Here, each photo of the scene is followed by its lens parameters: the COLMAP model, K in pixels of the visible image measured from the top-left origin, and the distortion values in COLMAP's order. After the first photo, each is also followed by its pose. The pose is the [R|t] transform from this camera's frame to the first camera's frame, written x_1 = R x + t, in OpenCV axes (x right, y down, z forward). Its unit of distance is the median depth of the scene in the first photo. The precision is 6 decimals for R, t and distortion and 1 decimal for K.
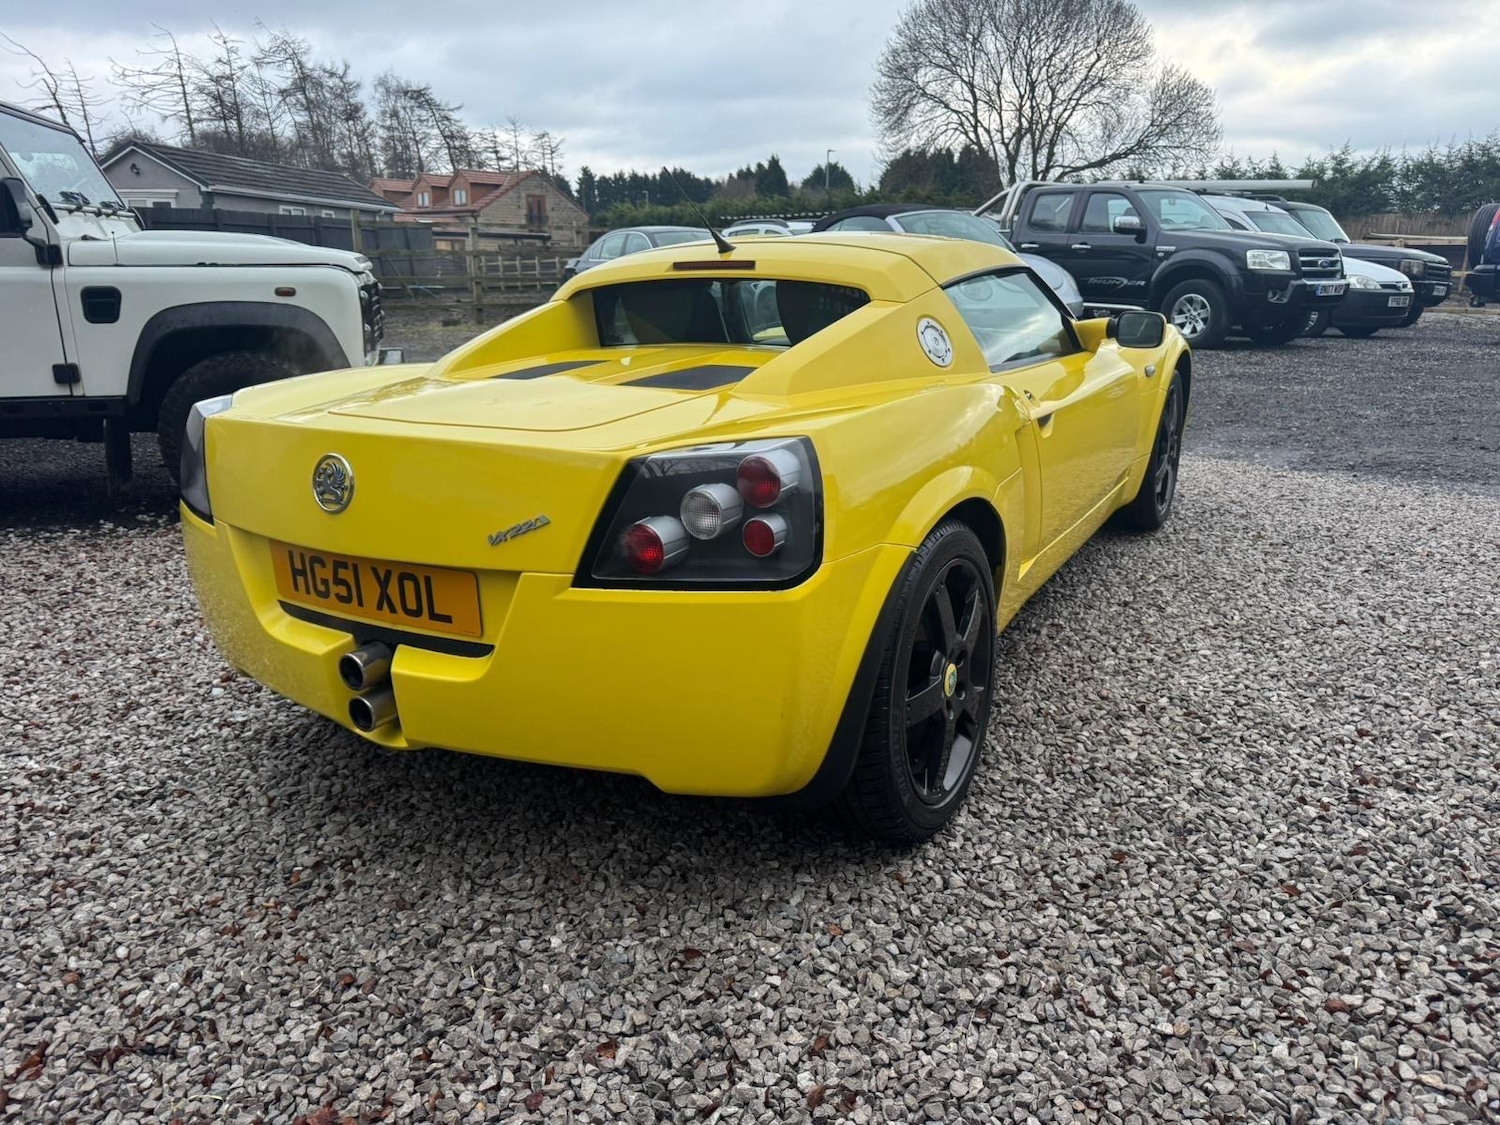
lens RADIAL K [[1054.1, 0, 753.5], [0, 1054.1, 564.1], [0, 0, 1]] dist [0.007217, -0.008964]
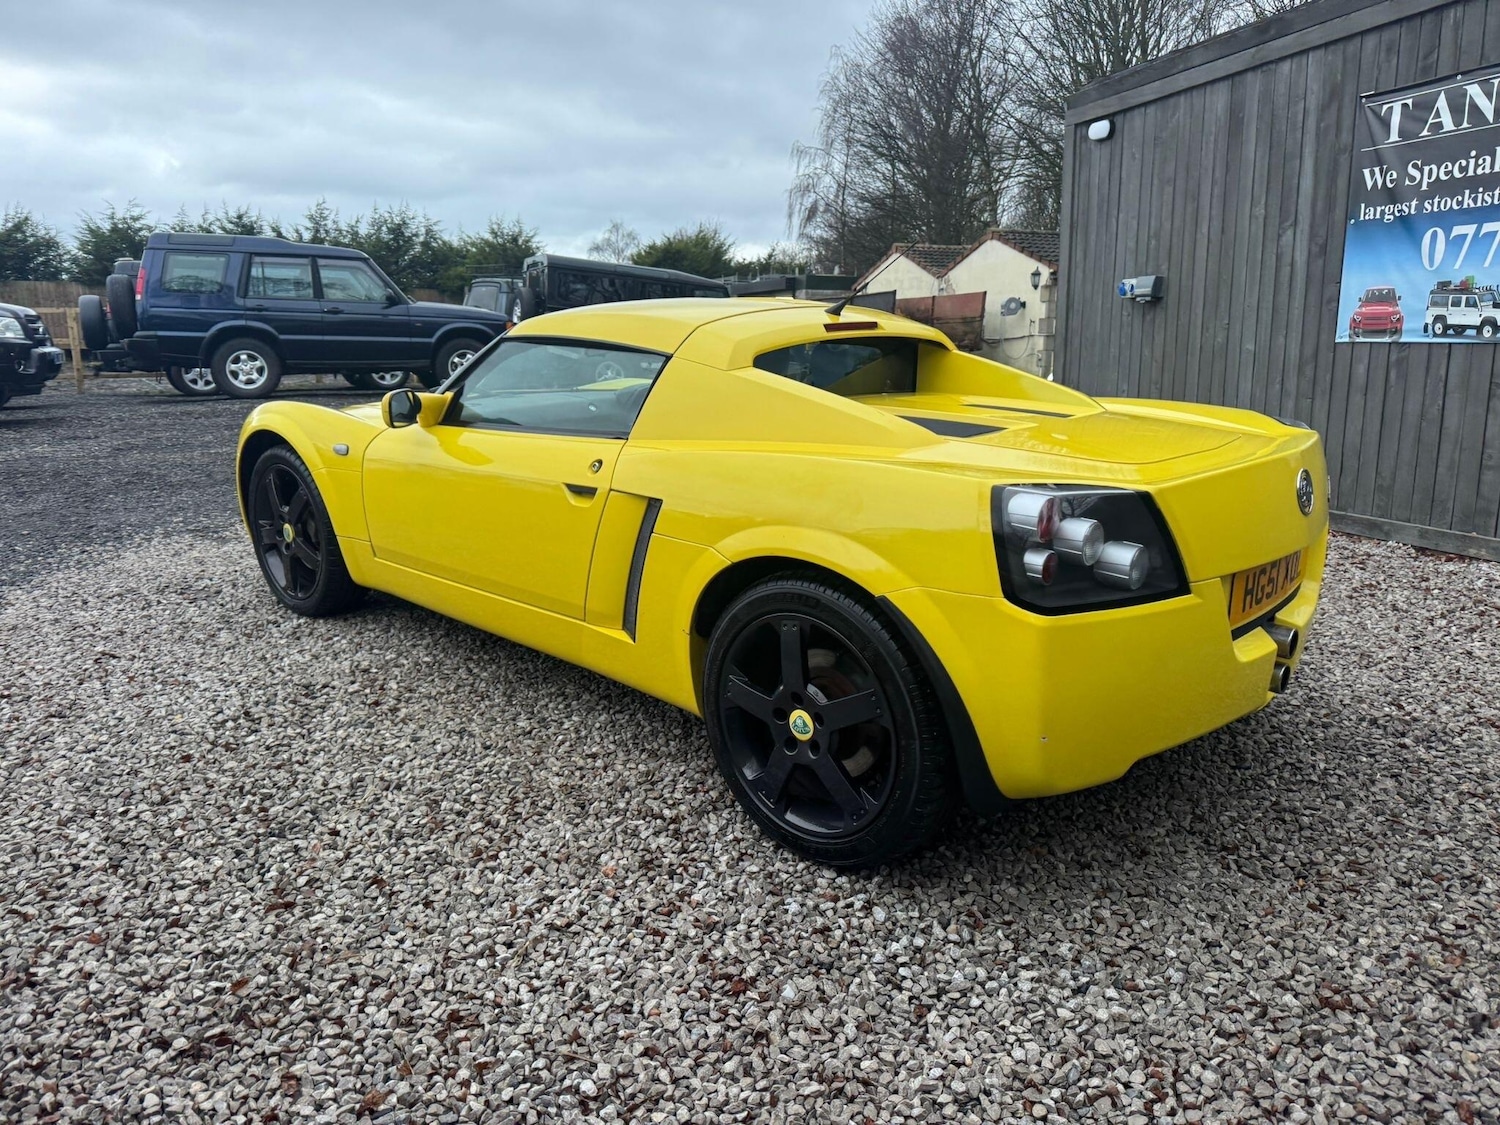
lens RADIAL K [[1066.4, 0, 750.8], [0, 1066.4, 552.0], [0, 0, 1]] dist [0.021324, -0.022900]
pose [[0.197595, -0.205200, 0.958566, -1.525326], [0.276736, 0.949749, 0.146267, -0.325771], [-0.940411, 0.236368, 0.244452, 1.140234]]
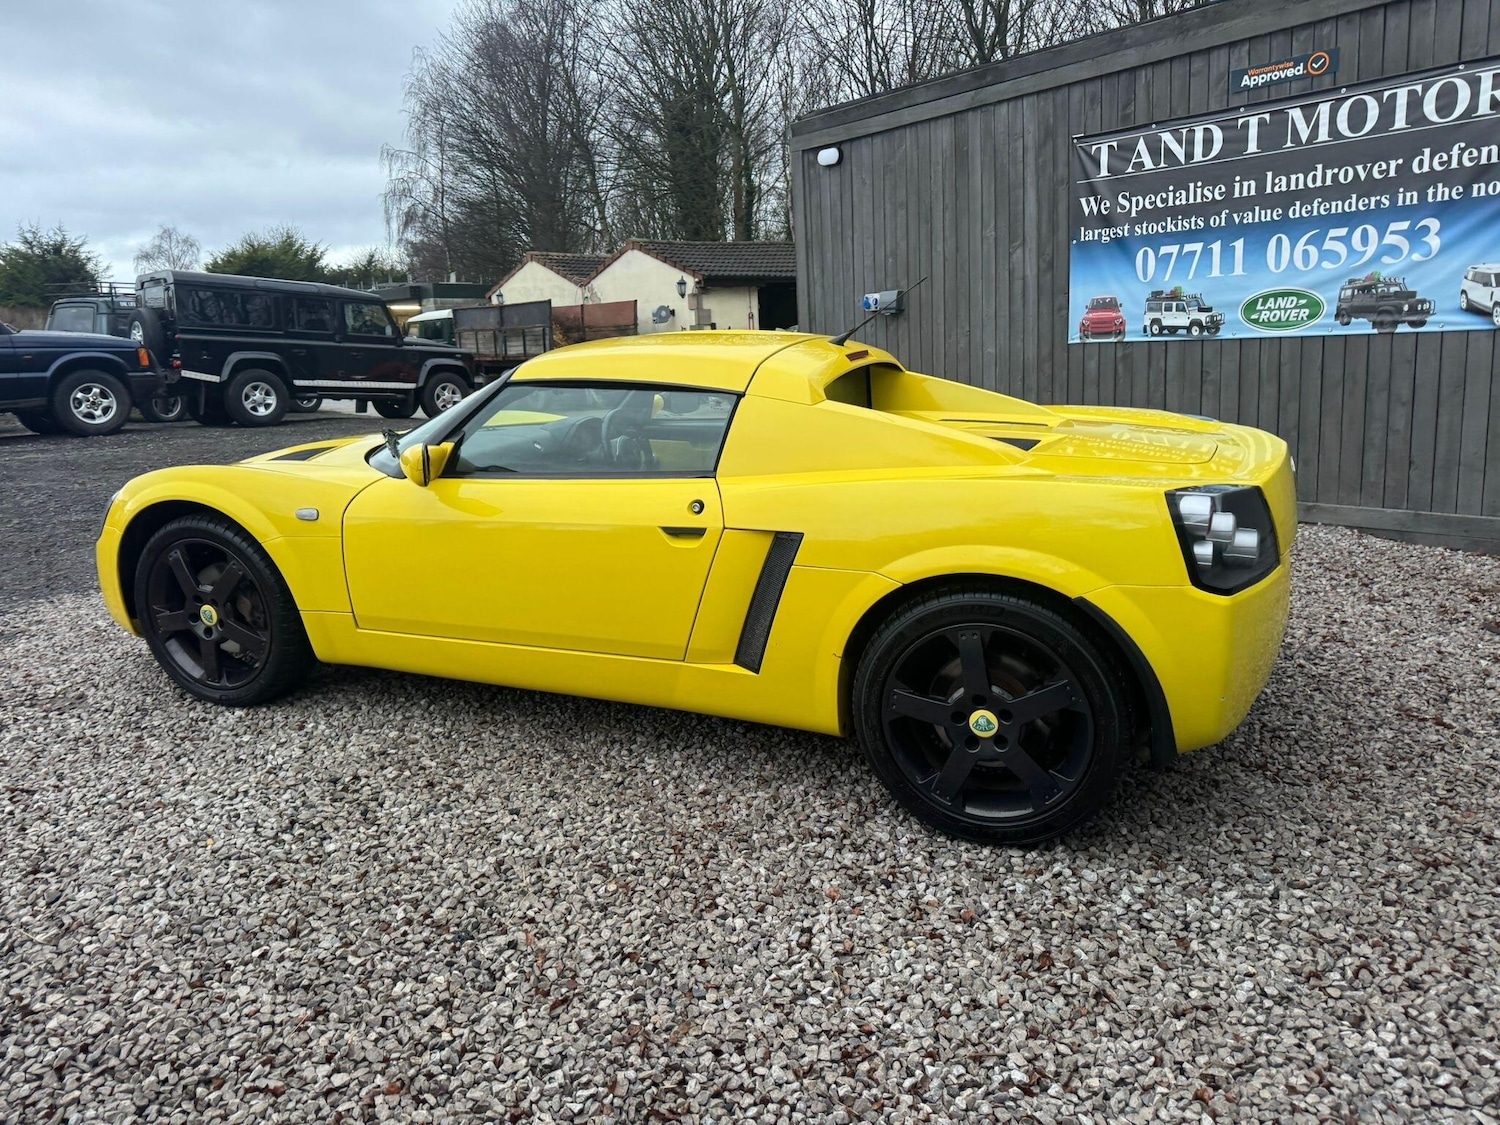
lens RADIAL K [[1066.7, 0, 754.8], [0, 1066.7, 546.3], [0, 0, 1]] dist [0.017957, -0.017709]
pose [[-0.173572, -0.198357, 0.964638, -1.583025], [0.311361, 0.918210, 0.244835, -0.539470], [-0.934306, 0.342848, -0.097615, 1.681786]]
